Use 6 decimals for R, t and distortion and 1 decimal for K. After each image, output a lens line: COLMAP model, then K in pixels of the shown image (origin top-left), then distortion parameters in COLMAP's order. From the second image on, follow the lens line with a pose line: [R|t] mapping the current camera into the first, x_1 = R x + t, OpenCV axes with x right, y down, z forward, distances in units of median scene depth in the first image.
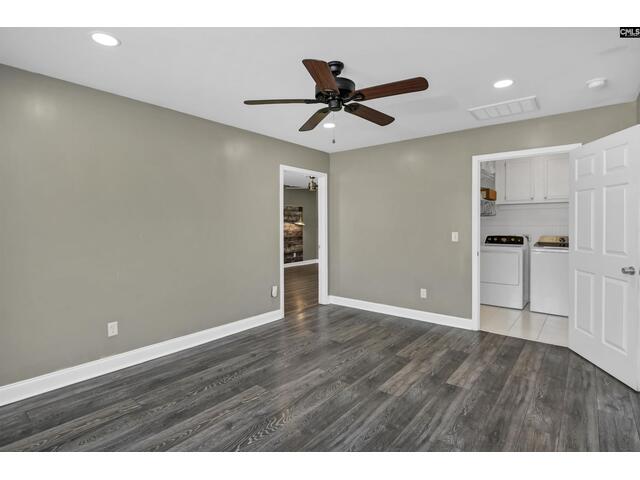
lens RADIAL K [[329.1, 0, 320.0], [0, 329.1, 240.0], [0, 0, 1]] dist [0.002509, 0.000457]
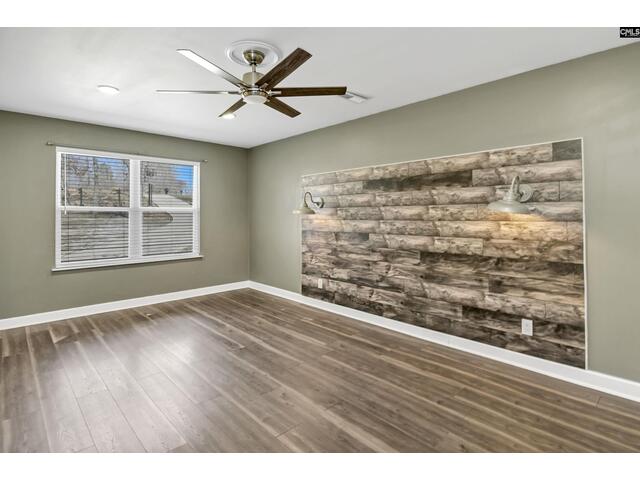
lens RADIAL K [[336.9, 0, 318.6], [0, 336.9, 213.3], [0, 0, 1]] dist [-0.001088, -0.000103]
pose [[-0.134040, -0.005640, -0.990960, 0.033475], [-0.045666, 0.998957, 0.000491, -0.006058], [0.989923, 0.045319, -0.134158, 0.133093]]
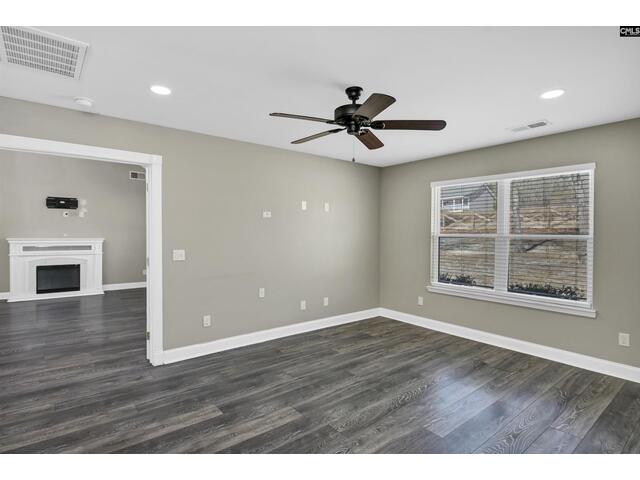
lens RADIAL K [[329.1, 0, 320.0], [0, 329.1, 240.0], [0, 0, 1]] dist [0.002509, 0.000457]
pose [[-0.976882, -0.009025, 0.213589, -0.080634], [0.005680, 0.997660, 0.068135, -0.126098], [-0.213704, 0.067773, -0.974545, 2.213079]]
